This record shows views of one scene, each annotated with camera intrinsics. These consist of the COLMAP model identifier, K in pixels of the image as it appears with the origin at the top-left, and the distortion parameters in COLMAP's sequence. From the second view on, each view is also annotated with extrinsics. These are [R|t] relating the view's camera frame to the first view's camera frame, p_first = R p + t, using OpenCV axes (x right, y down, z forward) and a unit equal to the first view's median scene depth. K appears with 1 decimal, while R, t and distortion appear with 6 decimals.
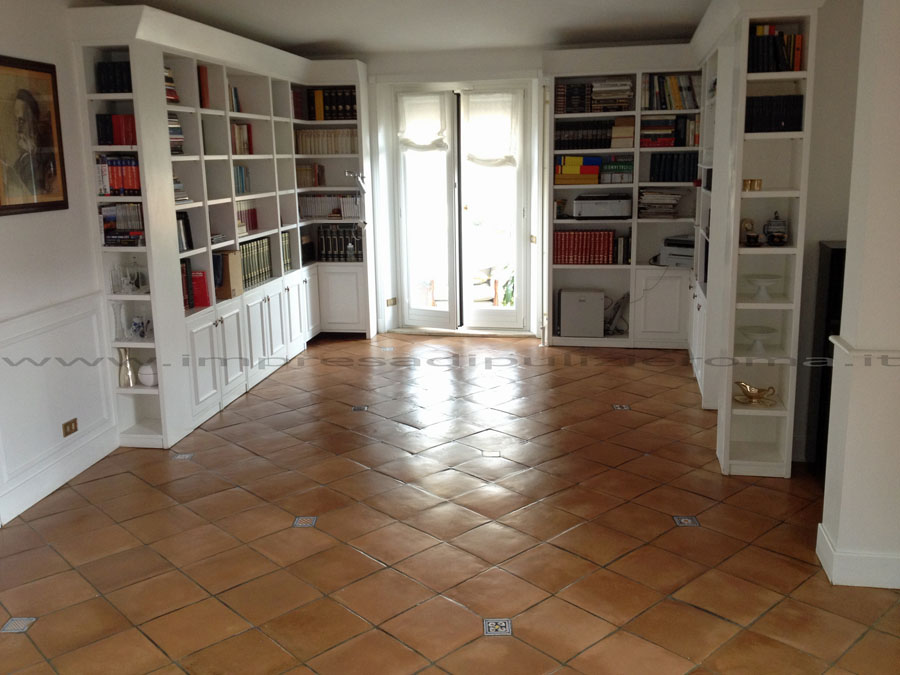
lens RADIAL K [[854.7, 0, 450.0], [0, 854.7, 337.5], [0, 0, 1]] dist [0.161732, -0.554326]
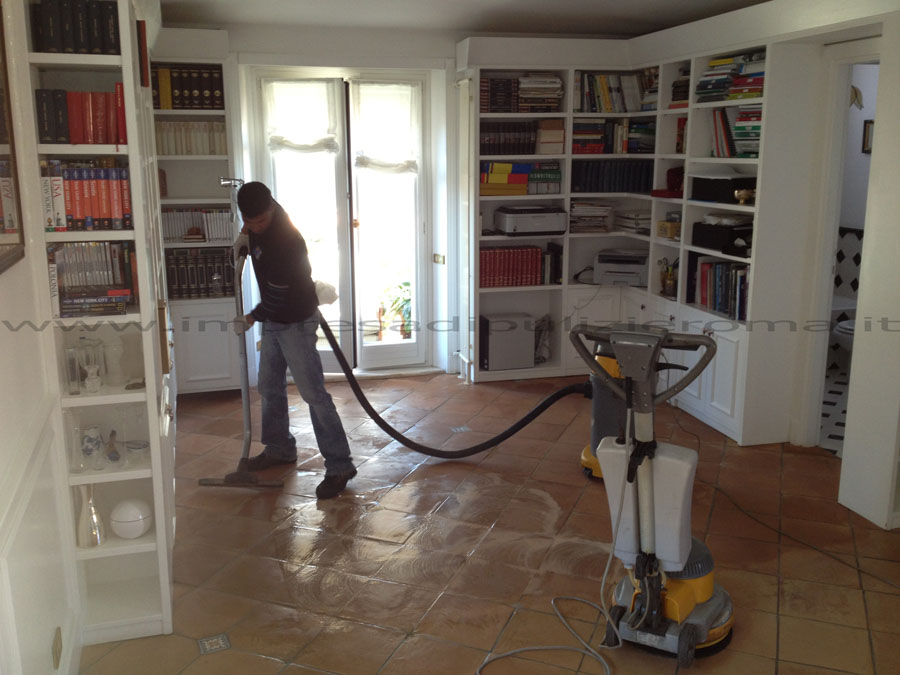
lens RADIAL K [[854.7, 0, 450.0], [0, 854.7, 337.5], [0, 0, 1]] dist [0.161732, -0.554326]
pose [[0.893513, -0.080598, 0.441745, -0.297530], [0.079382, 0.996617, 0.021272, -0.058620], [-0.441965, 0.016060, 0.896888, 0.254768]]
